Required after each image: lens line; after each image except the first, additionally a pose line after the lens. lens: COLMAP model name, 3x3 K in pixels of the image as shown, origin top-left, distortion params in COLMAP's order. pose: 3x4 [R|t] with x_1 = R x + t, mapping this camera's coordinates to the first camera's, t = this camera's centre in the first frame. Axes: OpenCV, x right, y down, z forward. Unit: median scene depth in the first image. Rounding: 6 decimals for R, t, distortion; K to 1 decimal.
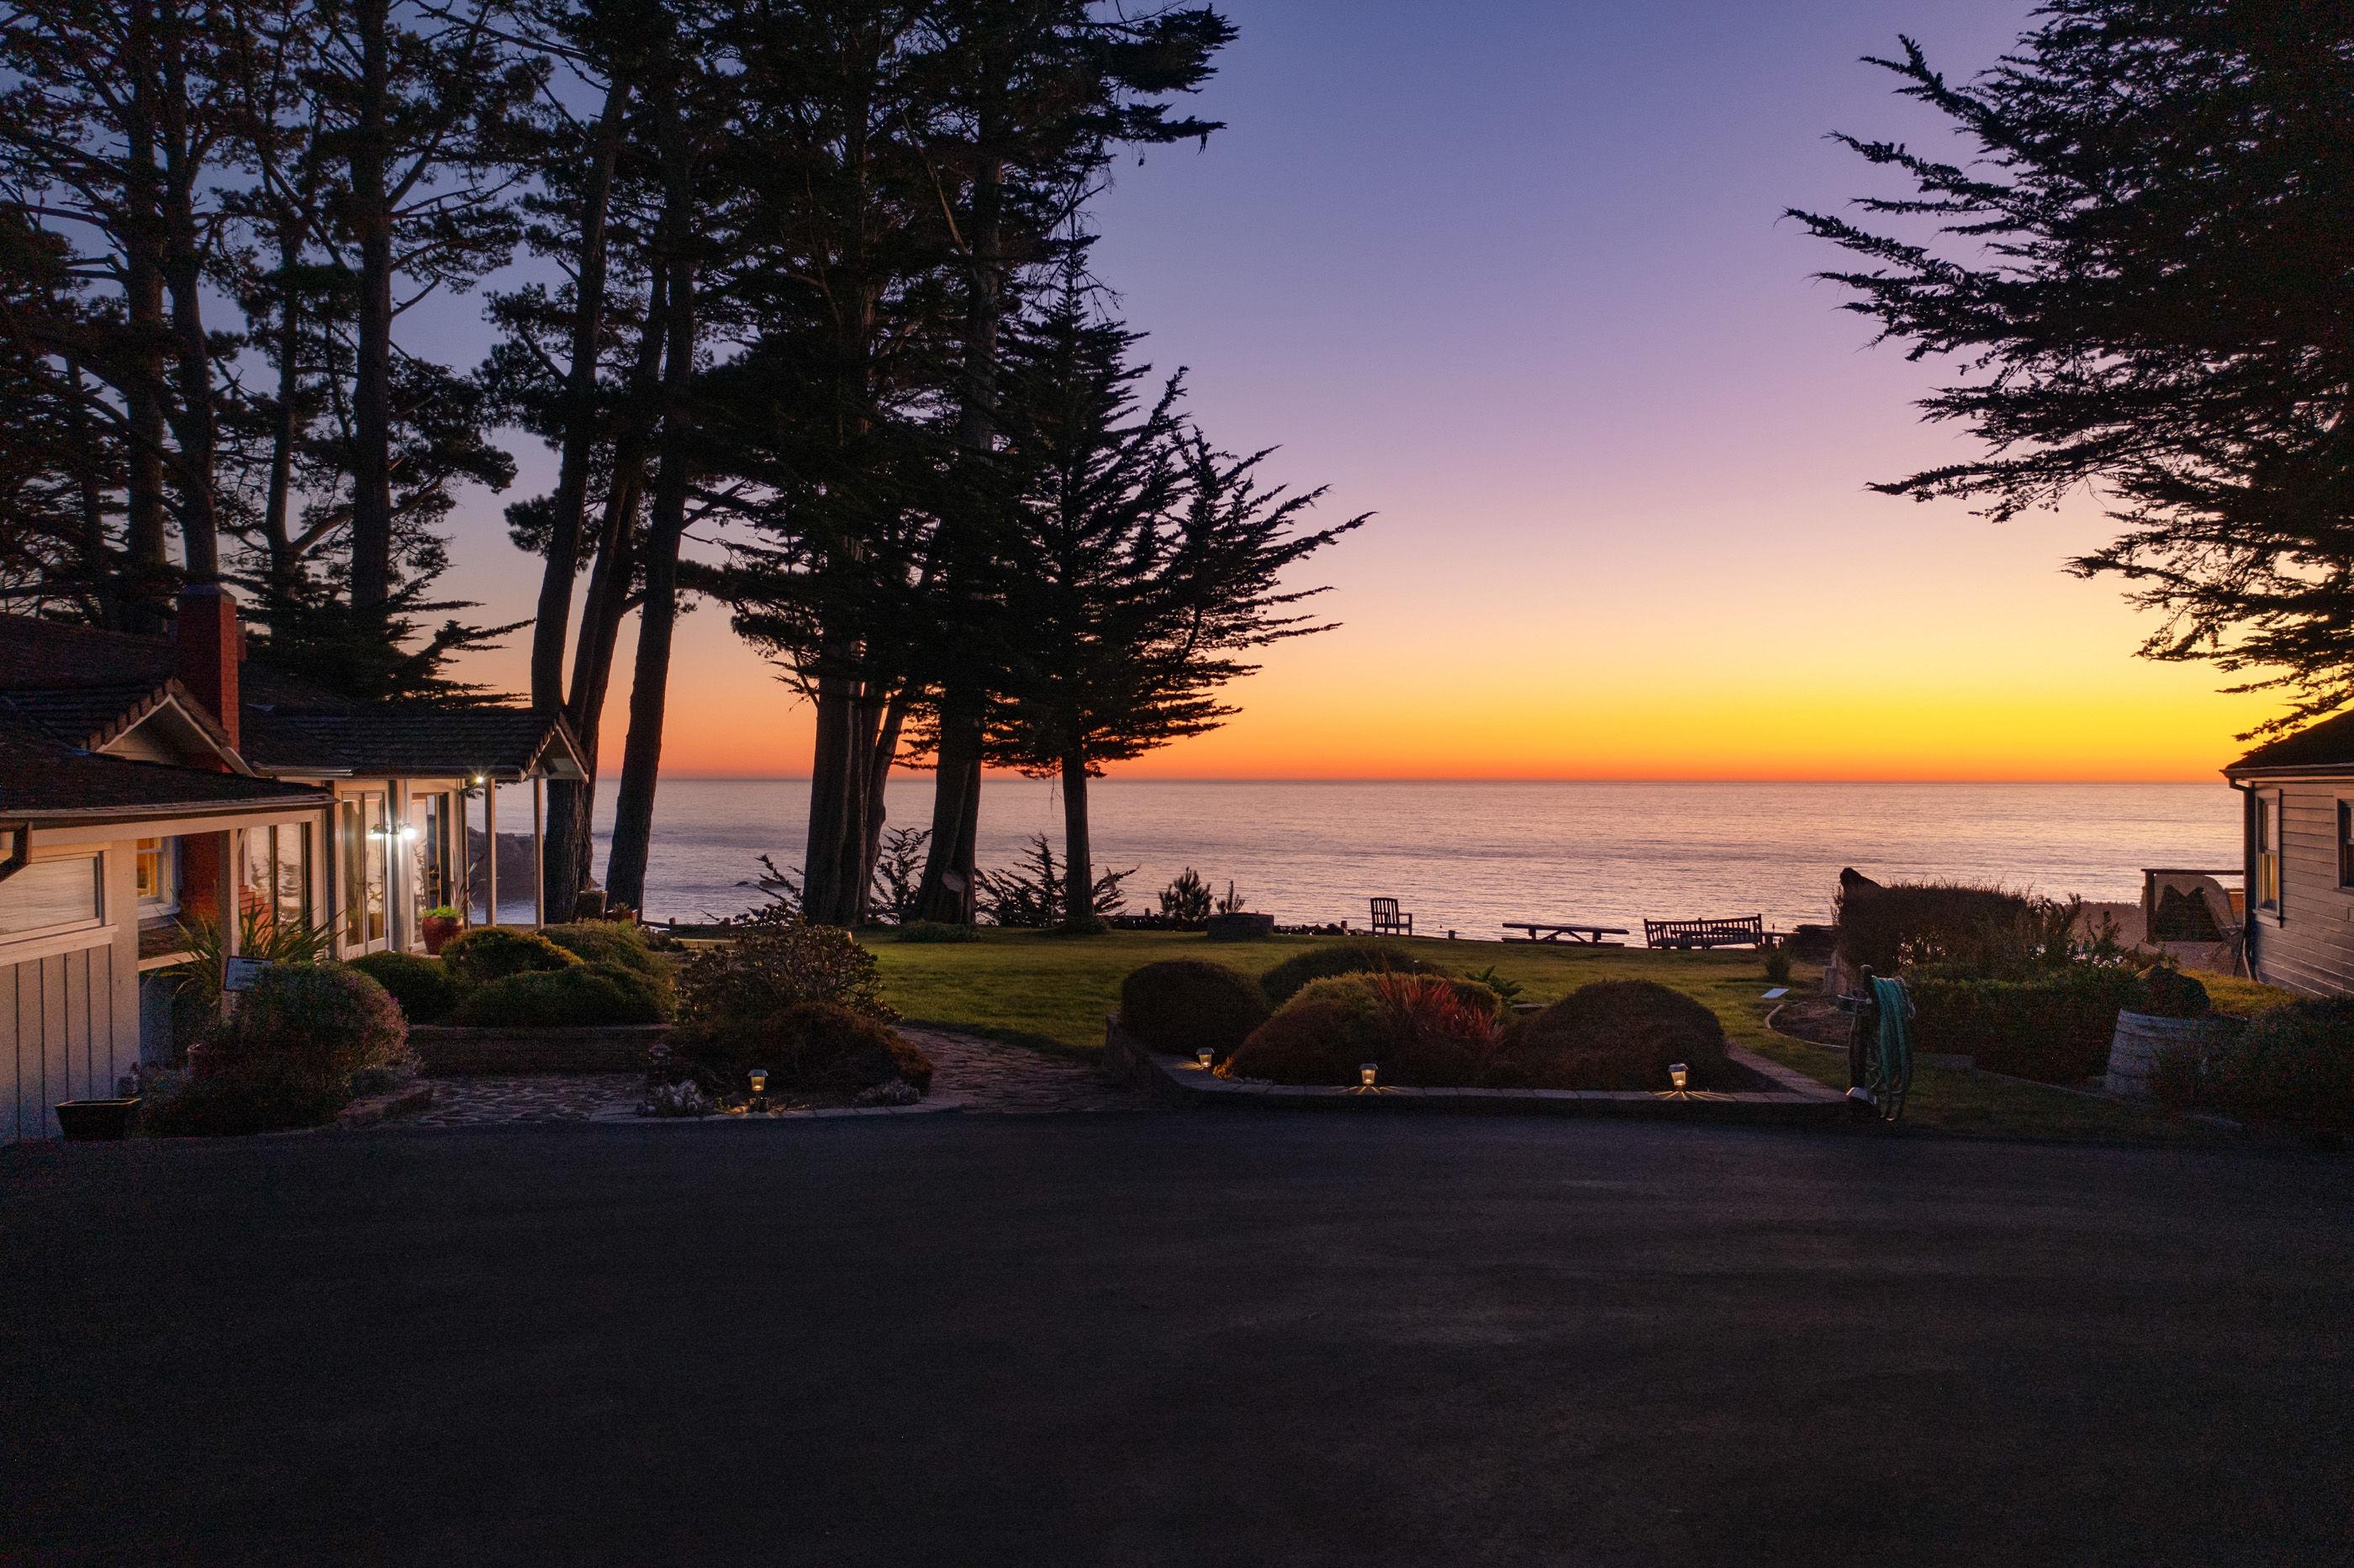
lens RADIAL K [[1874.2, 0, 1183.3], [0, 1874.2, 799.4], [0, 0, 1]] dist [-0.030076, 0.006137]
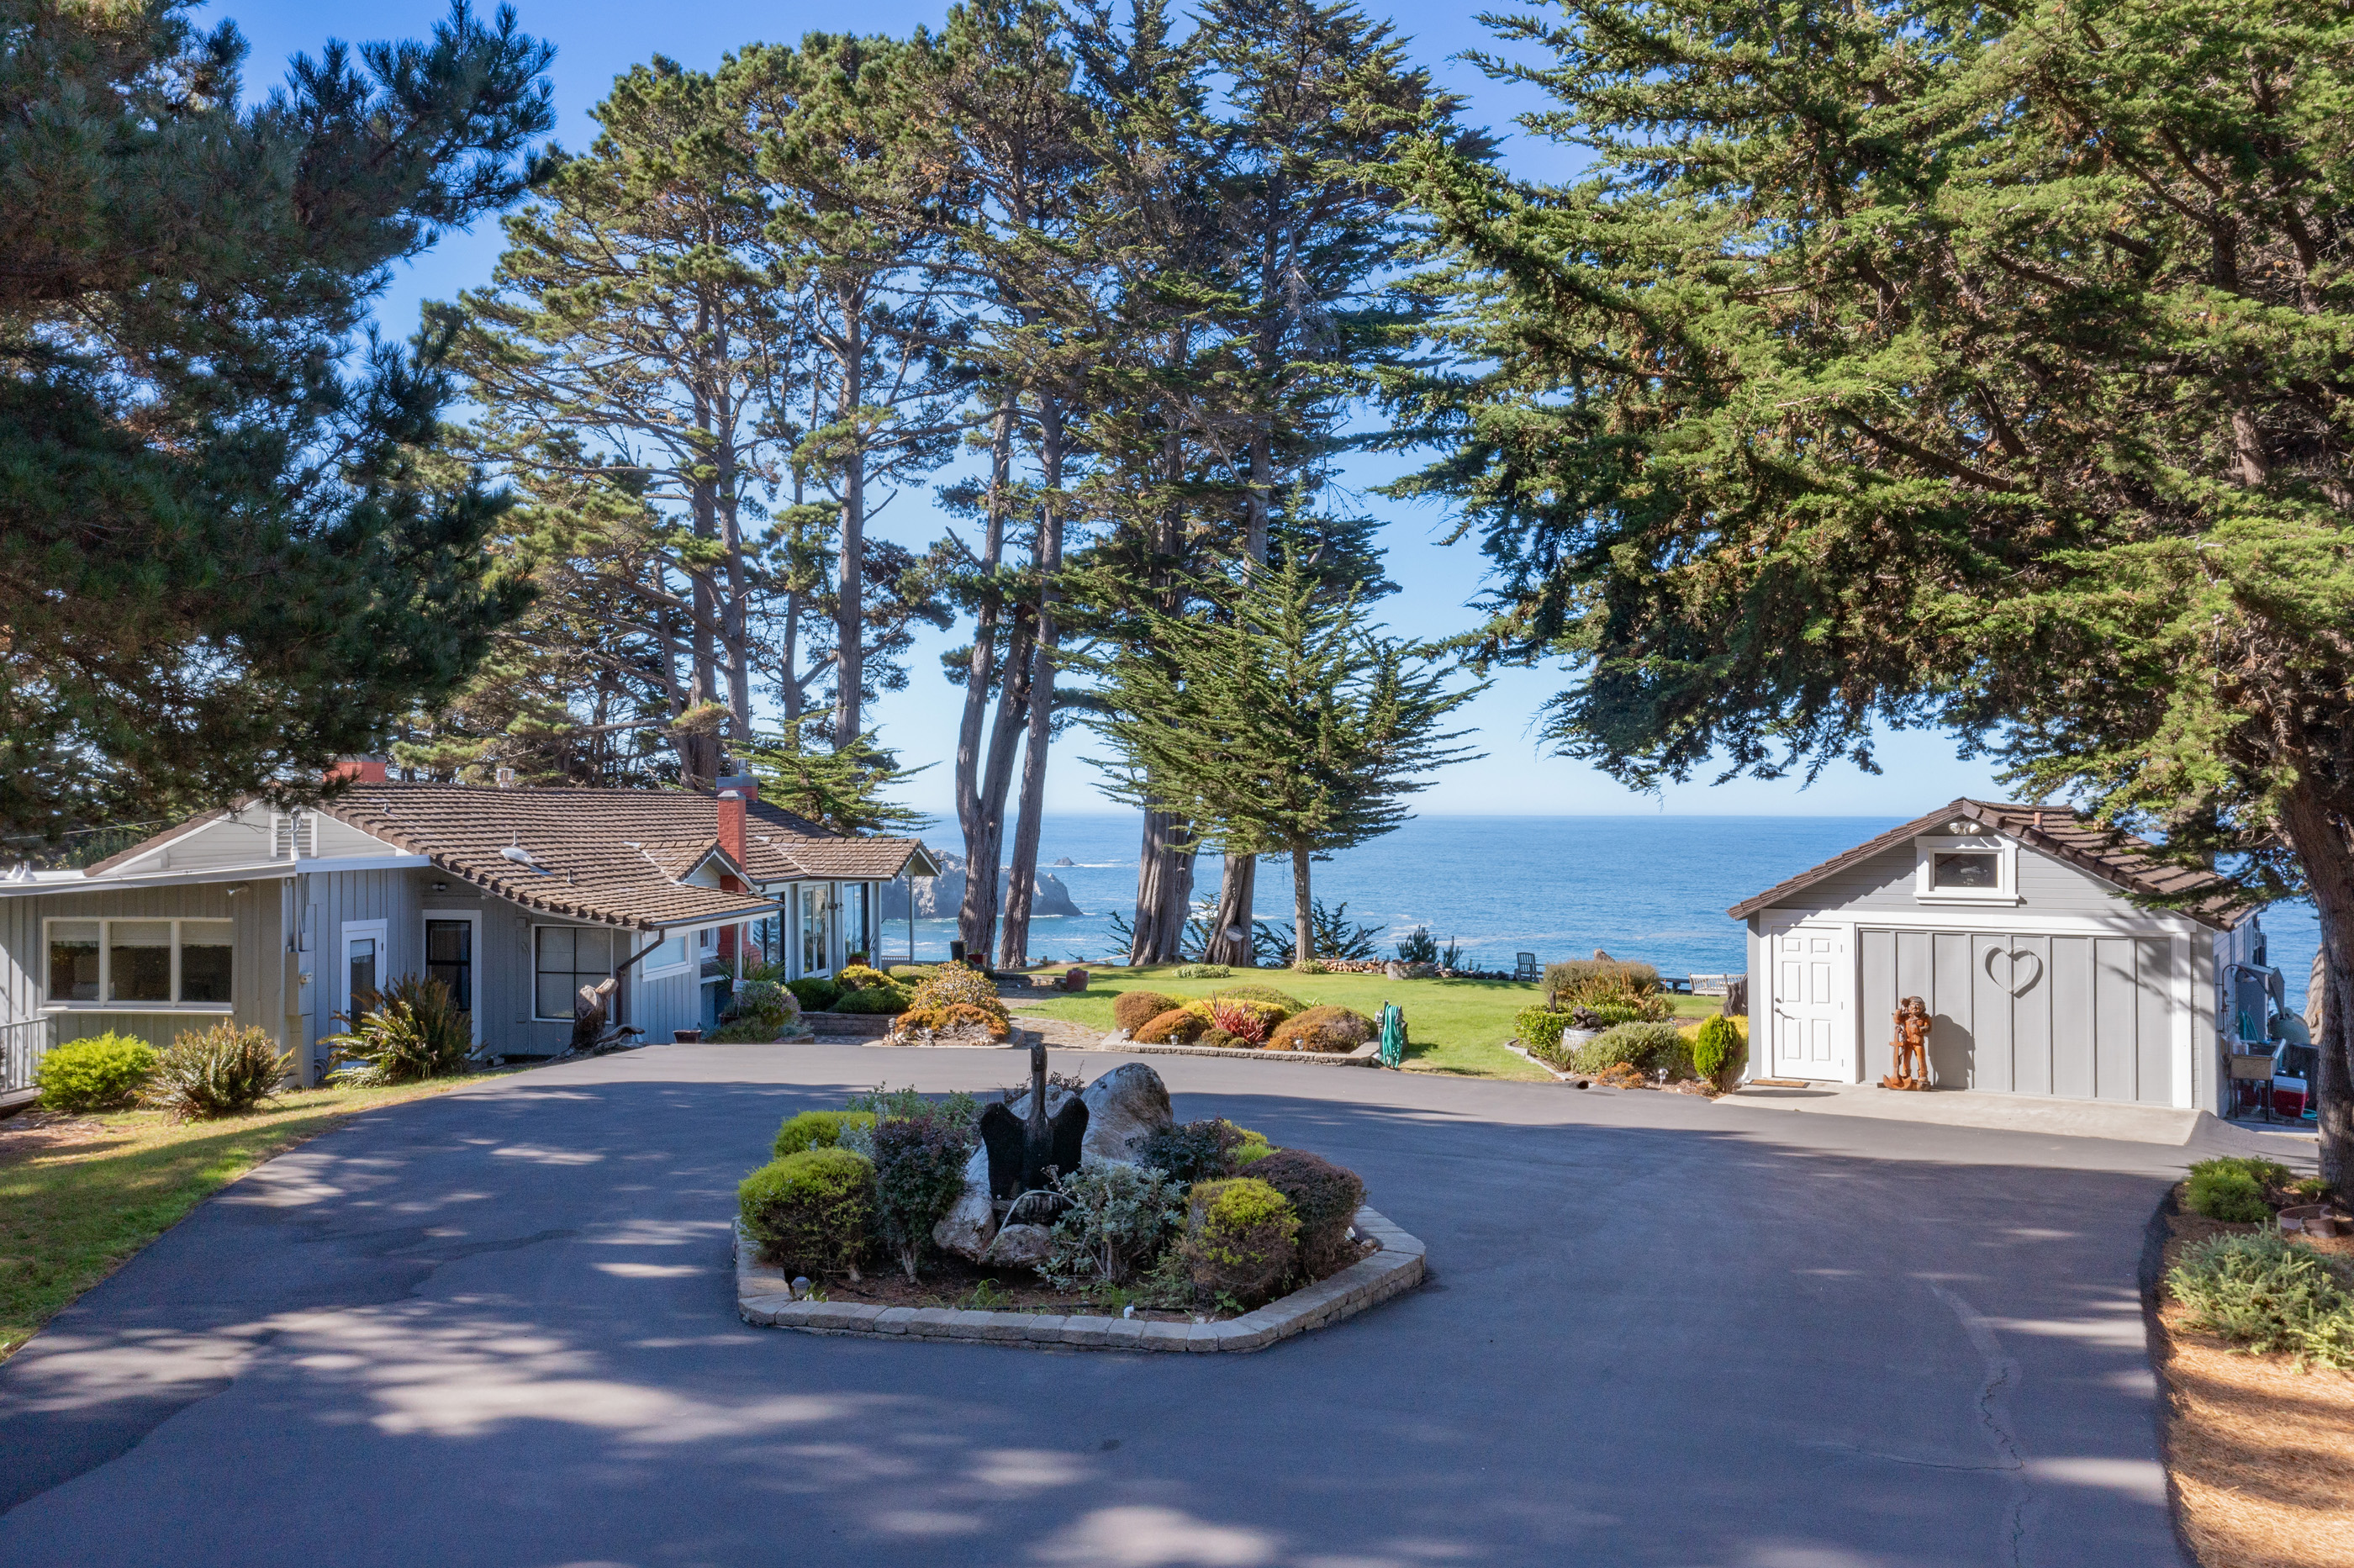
lens RADIAL K [[1874.2, 0, 1177.3], [0, 1874.2, 776.7], [0, 0, 1]] dist [-0.030076, 0.006137]
pose [[0.966679, -0.003394, -0.255971, 0.150174], [-0.004447, 0.999539, -0.030047, -0.023960], [0.255954, 0.030184, 0.966218, -0.273429]]
